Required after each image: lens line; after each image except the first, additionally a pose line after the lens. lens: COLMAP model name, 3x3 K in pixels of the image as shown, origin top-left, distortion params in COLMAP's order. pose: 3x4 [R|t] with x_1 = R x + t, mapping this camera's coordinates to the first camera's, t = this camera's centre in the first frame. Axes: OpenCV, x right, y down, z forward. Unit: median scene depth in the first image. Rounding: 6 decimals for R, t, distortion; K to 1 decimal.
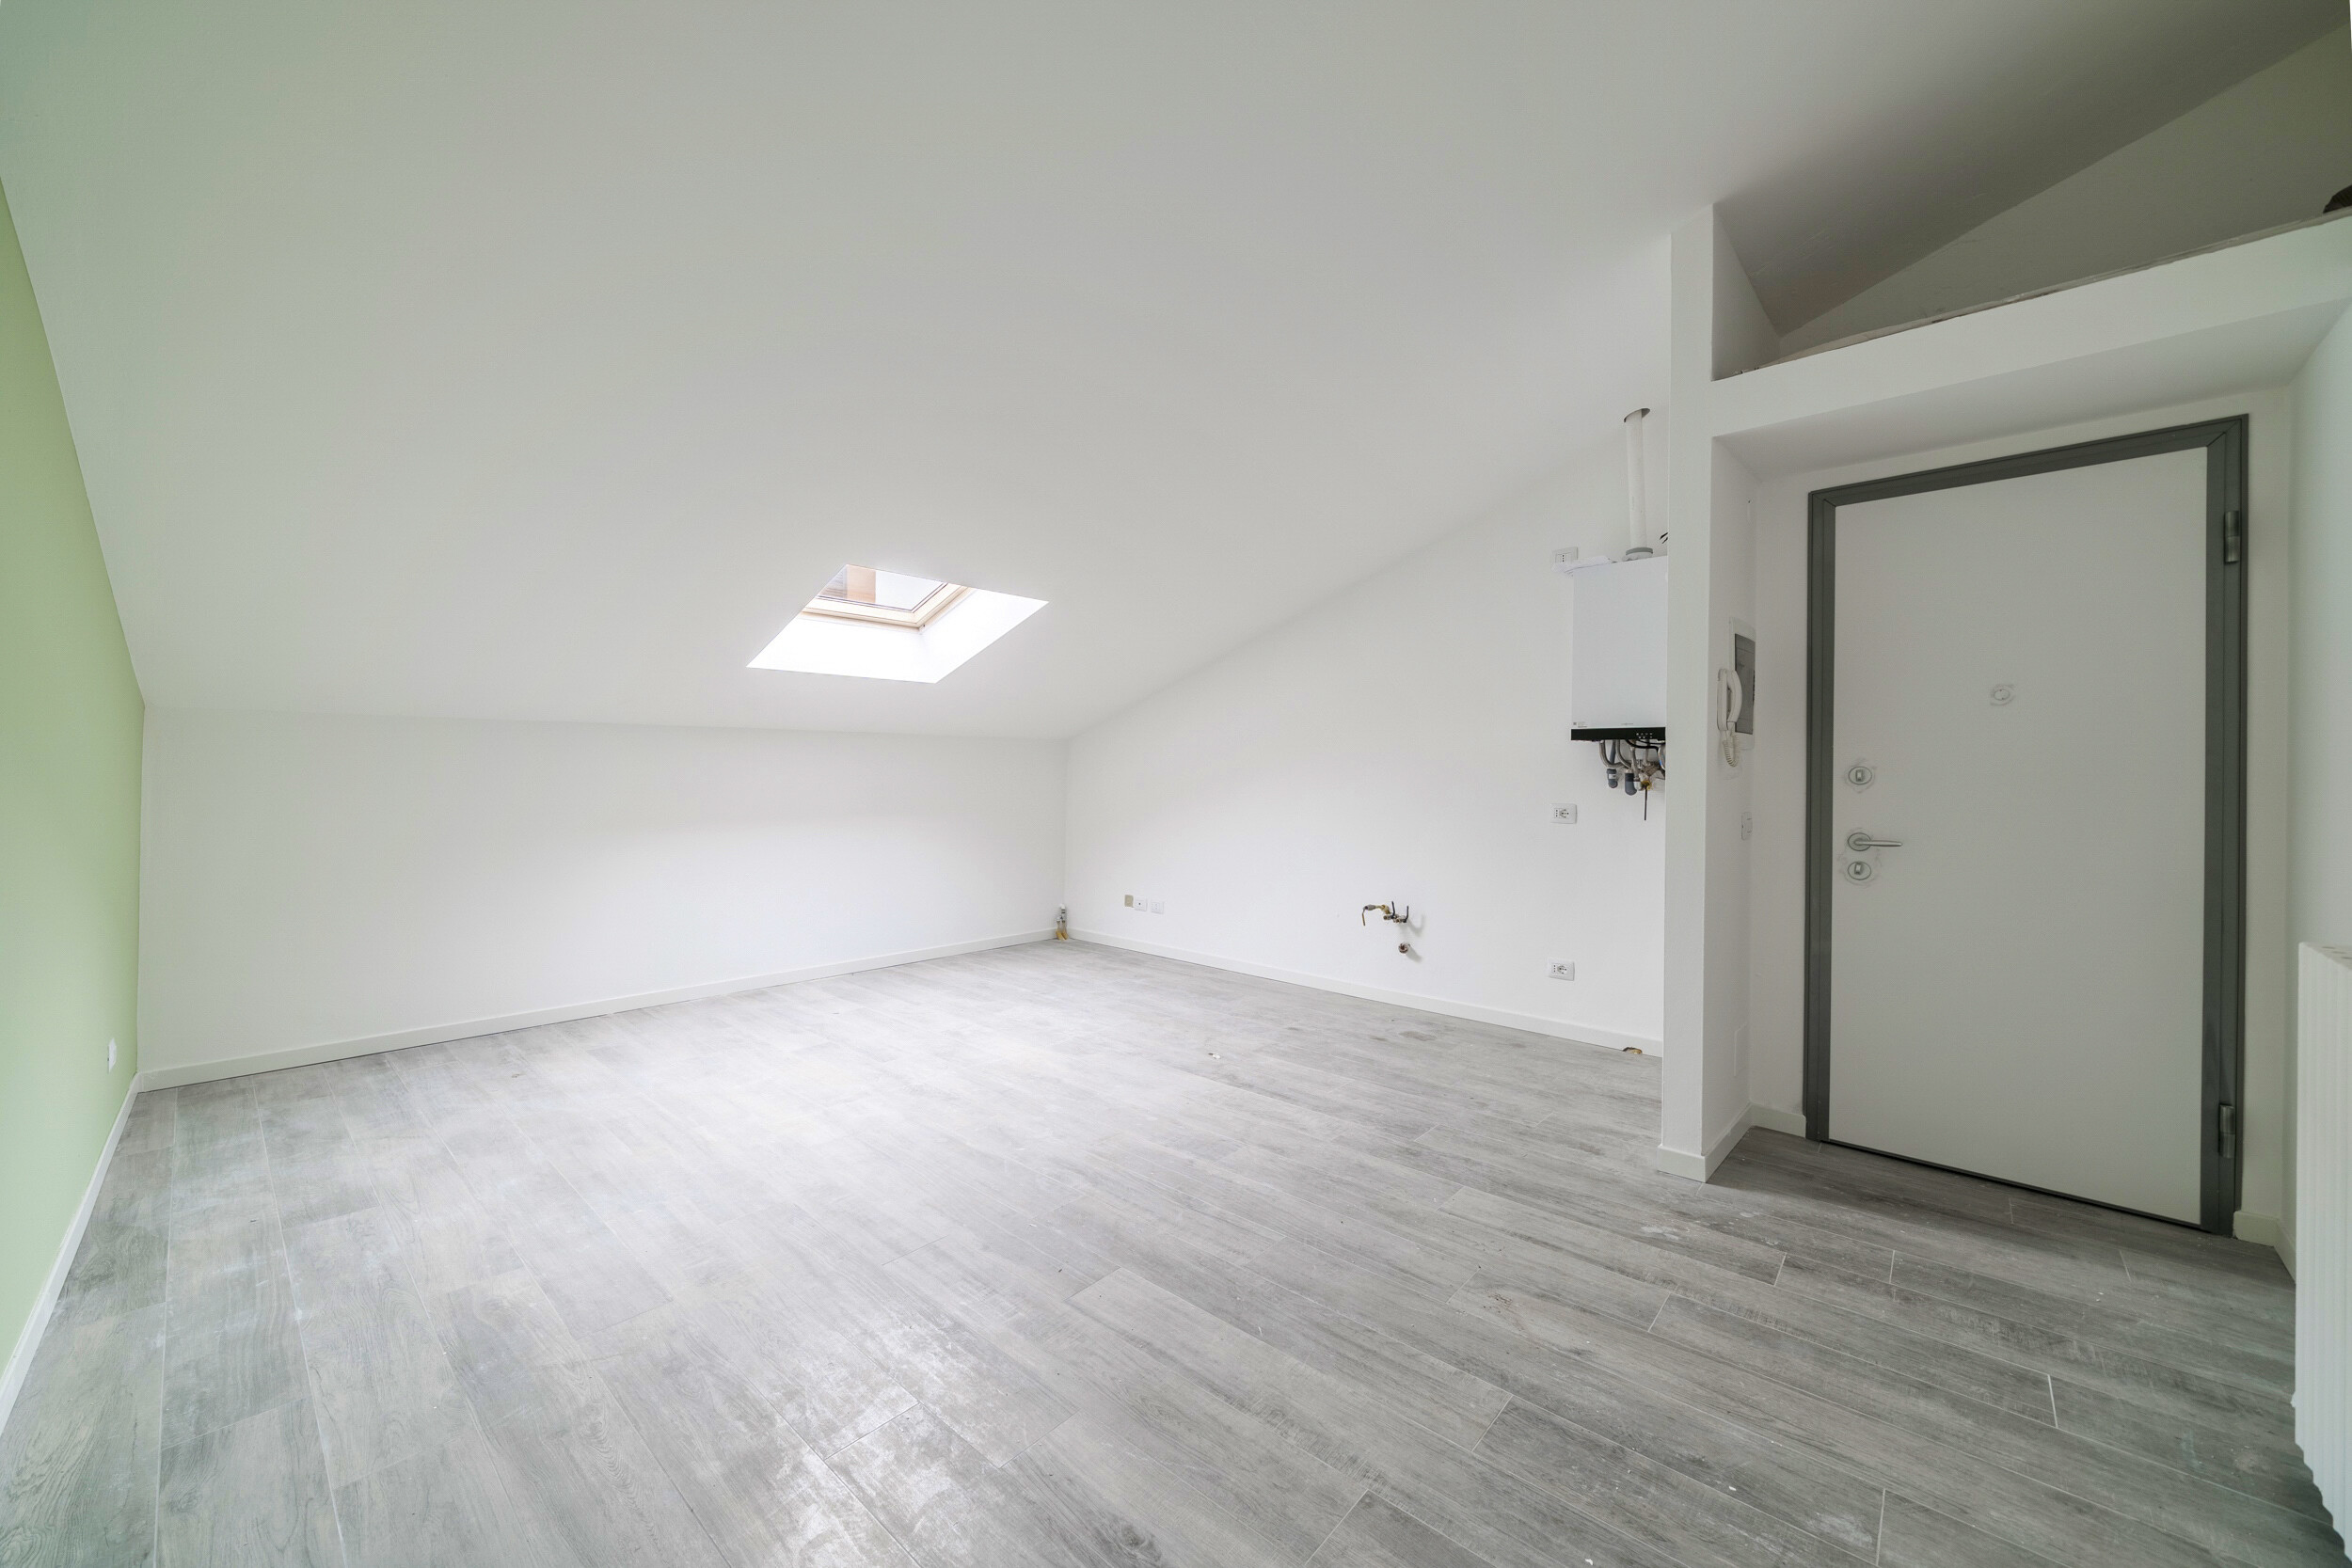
lens RADIAL K [[883.2, 0, 1157.8], [0, 883.2, 771.7], [0, 0, 1]] dist [-0.002942, -0.000265]
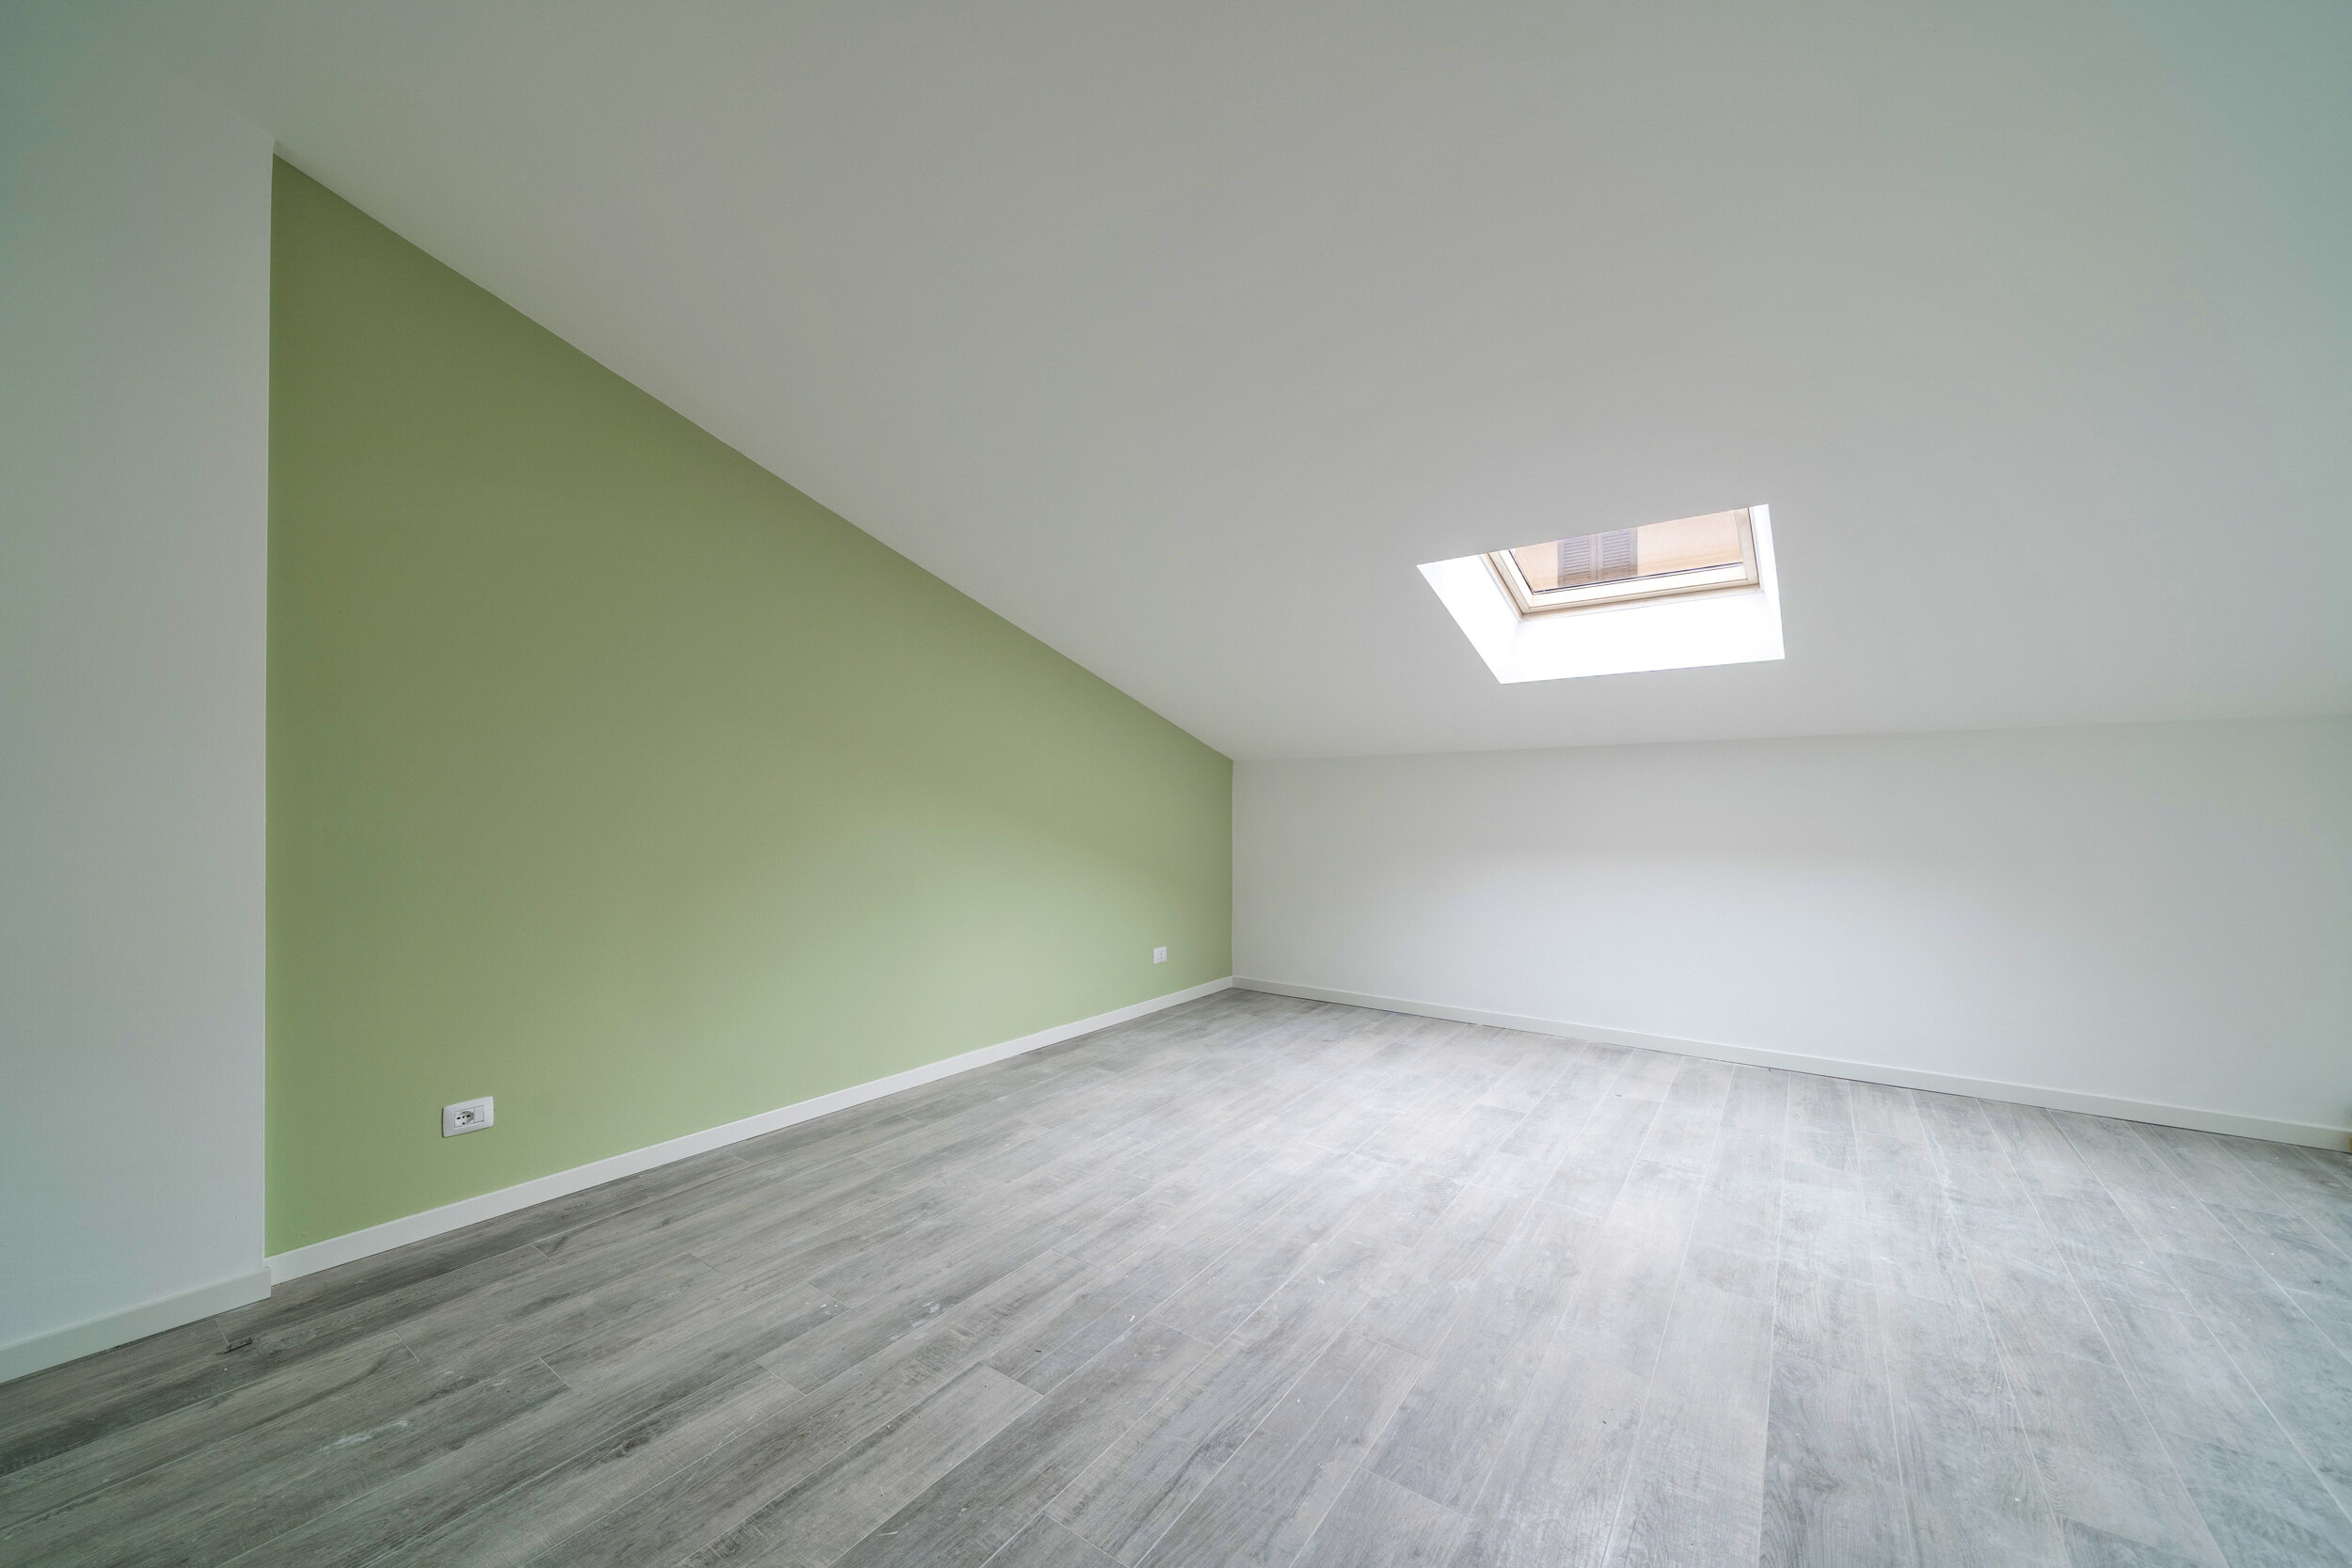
lens RADIAL K [[883.2, 0, 1157.8], [0, 883.2, 771.7], [0, 0, 1]] dist [-0.002942, -0.000265]
pose [[0.098953, -0.035478, -0.994459, 0.631125], [0.011601, 0.999337, -0.034498, 0.004717], [0.995024, -0.008123, 0.099299, 0.798452]]
